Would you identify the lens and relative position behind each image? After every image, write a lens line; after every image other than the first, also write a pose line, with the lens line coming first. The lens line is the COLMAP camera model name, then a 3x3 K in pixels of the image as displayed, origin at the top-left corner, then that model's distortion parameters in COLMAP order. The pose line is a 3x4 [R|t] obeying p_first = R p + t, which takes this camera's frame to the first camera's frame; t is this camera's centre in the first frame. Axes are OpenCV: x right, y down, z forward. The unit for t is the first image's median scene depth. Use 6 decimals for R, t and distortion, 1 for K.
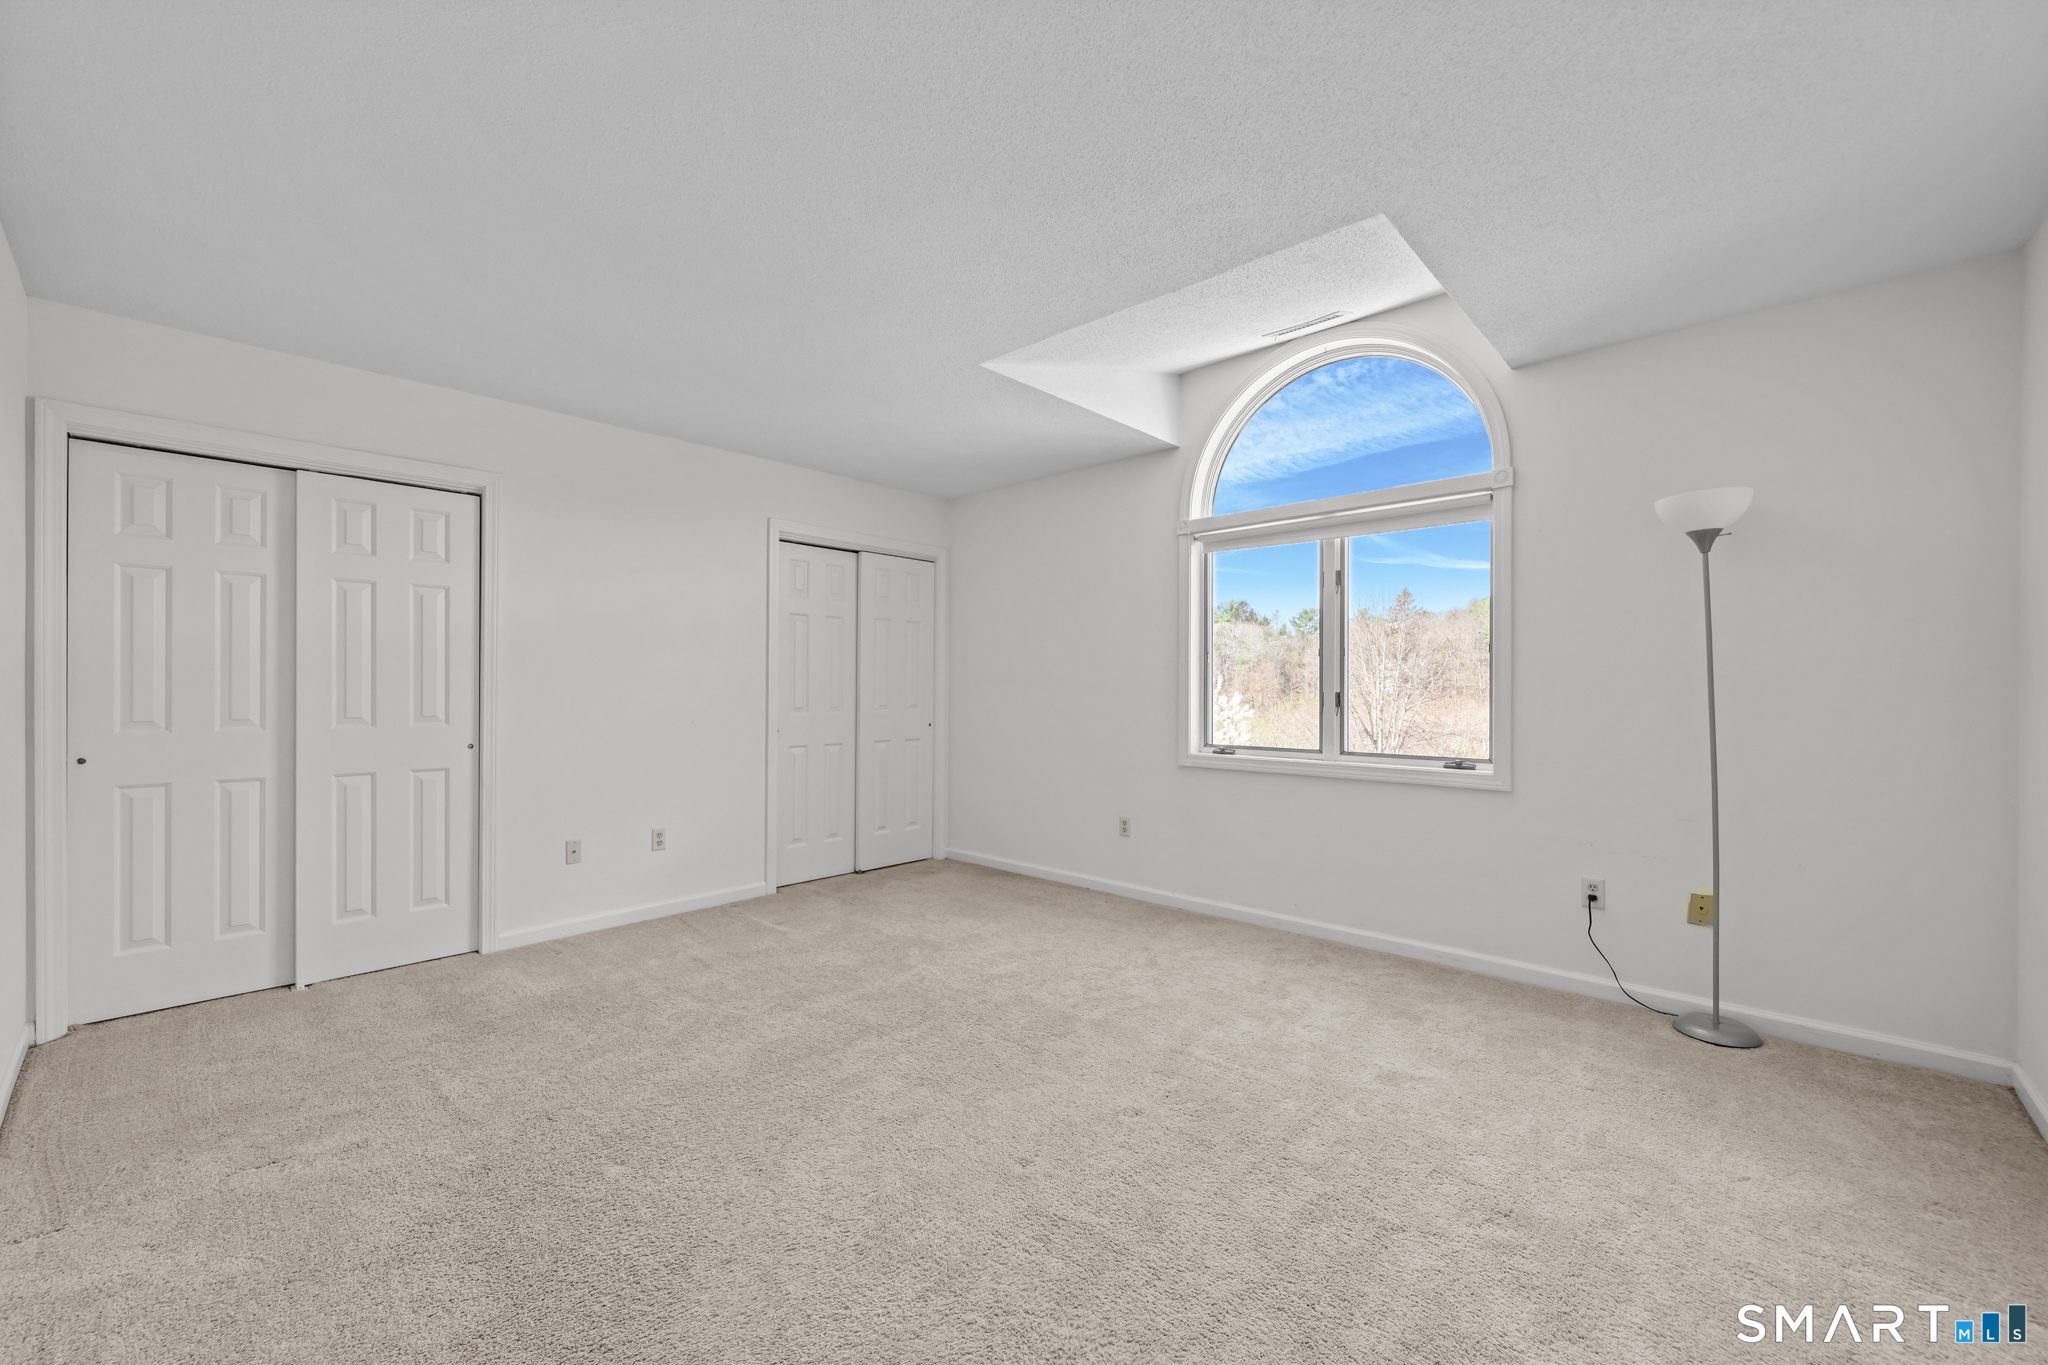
lens RADIAL K [[834.3, 0, 1011.1], [0, 834.3, 691.1], [0, 0, 1]] dist [0.001643, 0.000897]
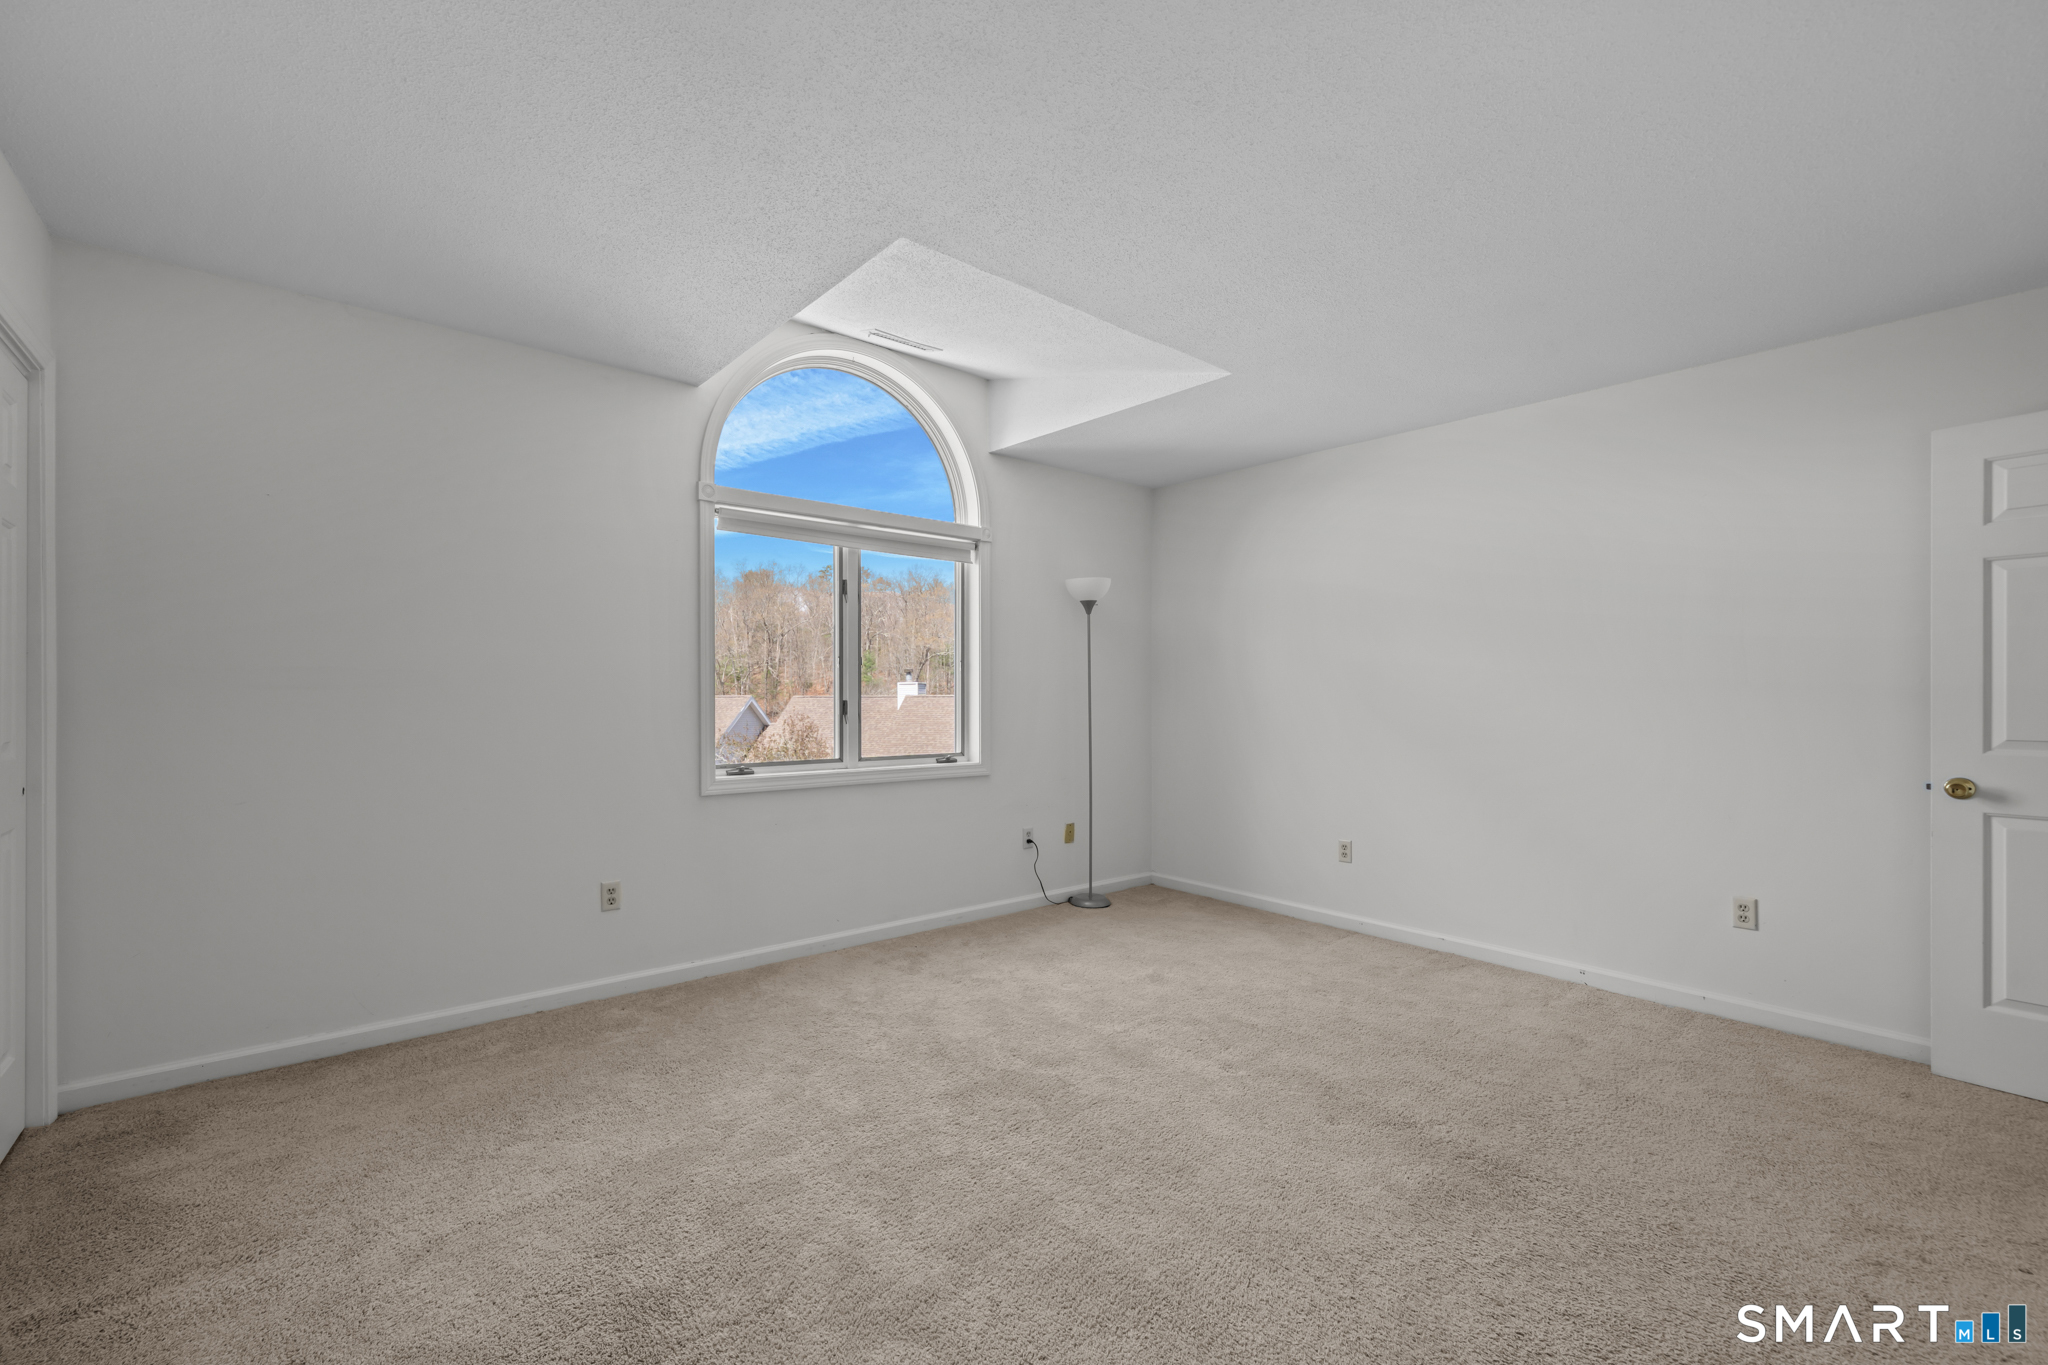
lens RADIAL K [[834.3, 0, 1025.3], [0, 834.3, 691.0], [0, 0, 1]] dist [0.001643, 0.000897]
pose [[0.120078, 0.008541, 0.992728, -0.665001], [0.008420, 0.999918, -0.009621, 0.001503], [-0.992729, 0.009514, 0.119996, 0.745698]]
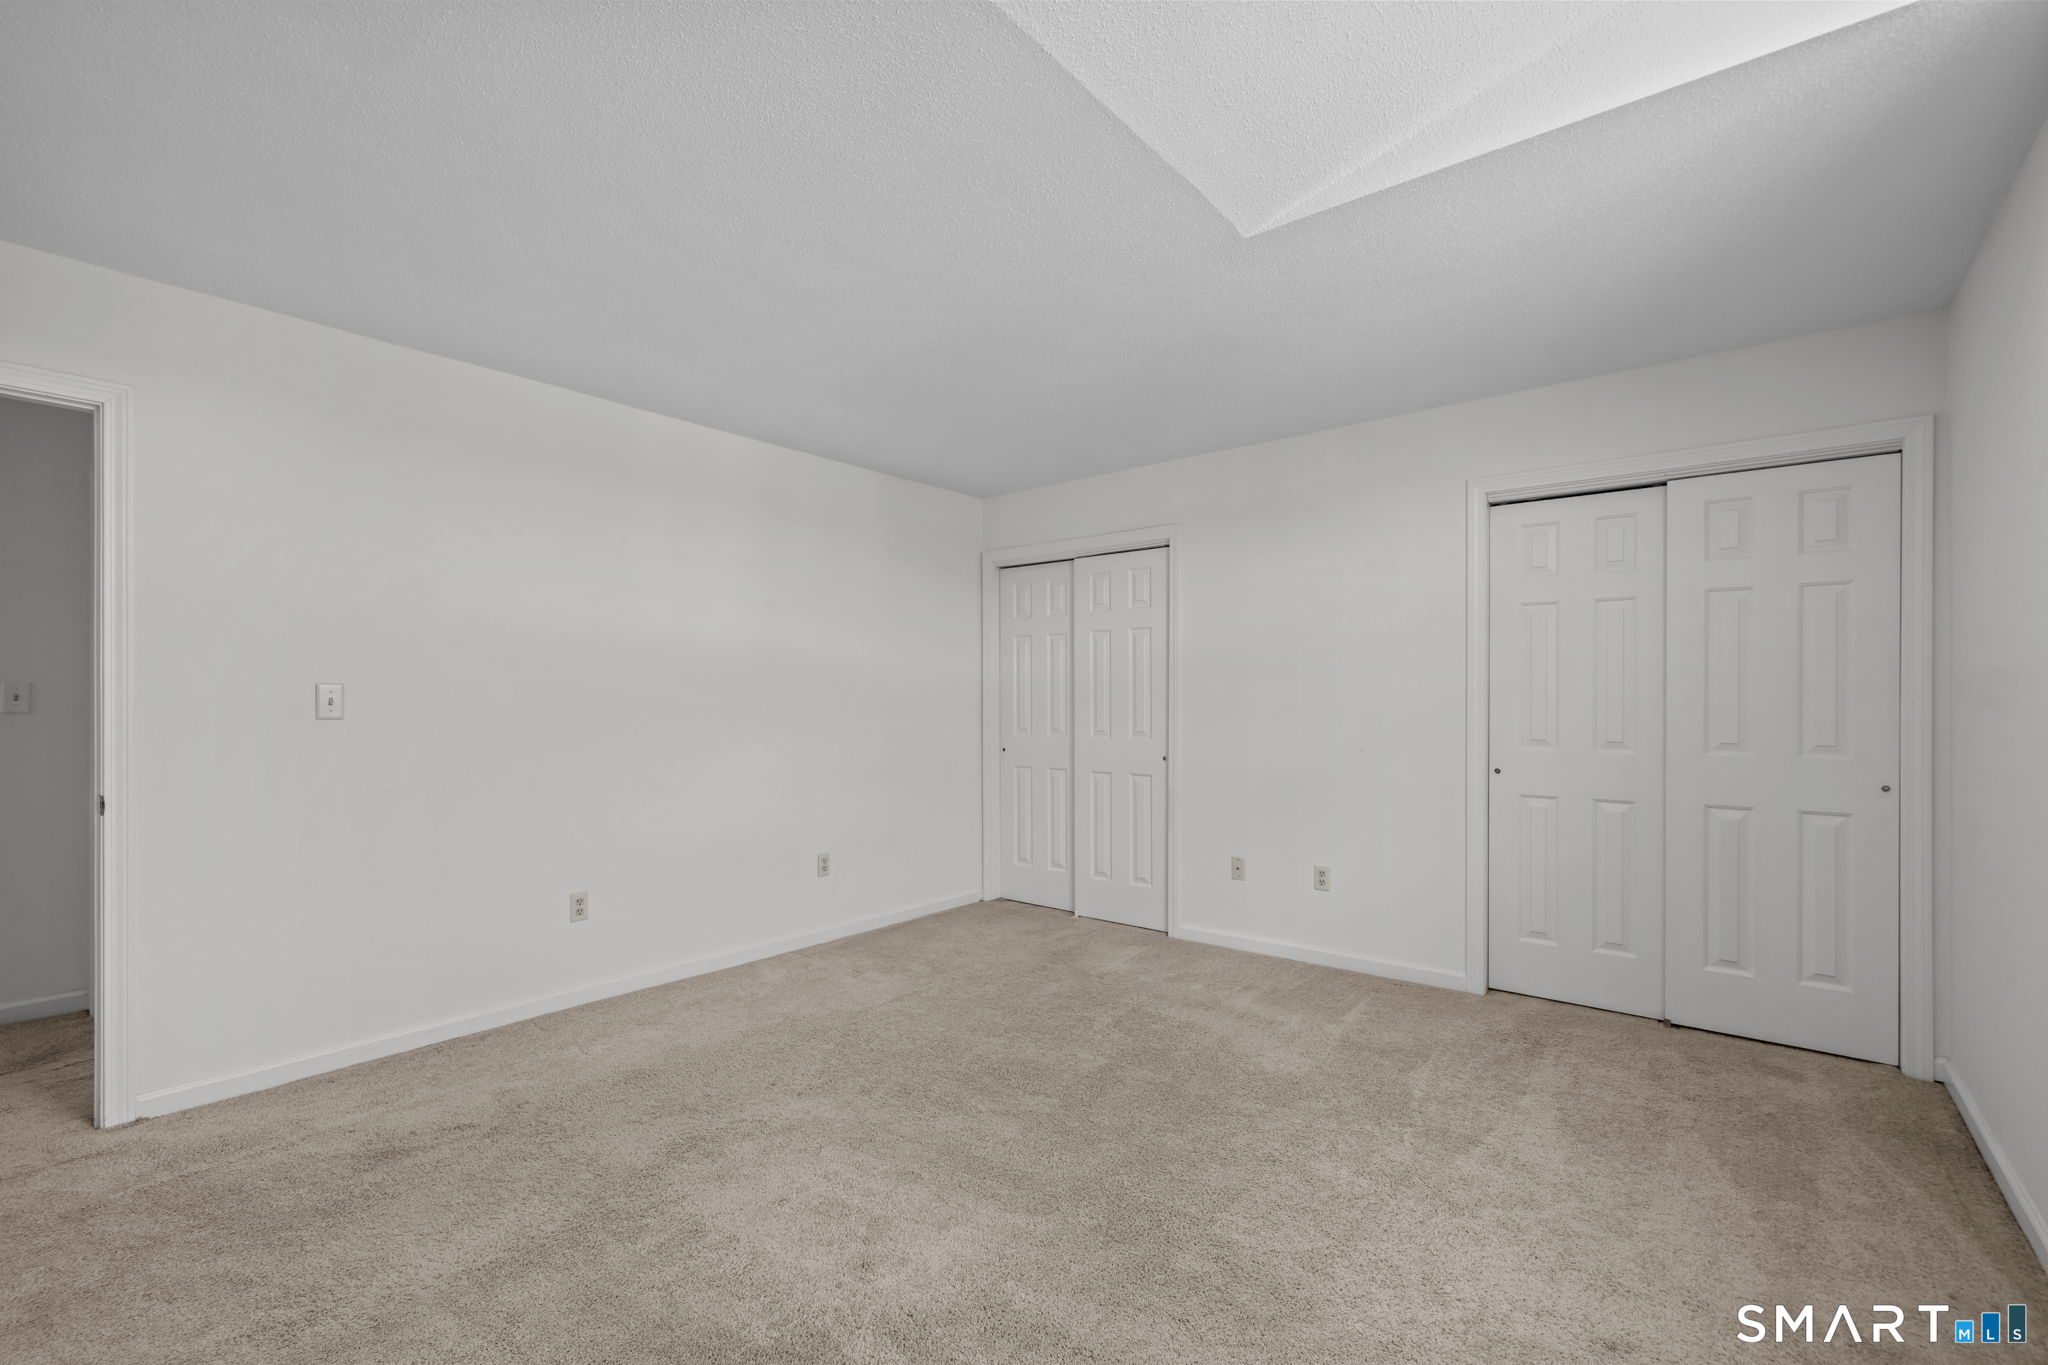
lens RADIAL K [[901.0, 0, 988.5], [0, 901.0, 700.8], [0, 0, 1]] dist [0.004070, -0.001062]
pose [[0.036230, -0.005433, -0.999329, 0.633254], [-0.004912, 0.999972, -0.005614, -0.008015], [0.999331, 0.005112, 0.036202, 0.709307]]
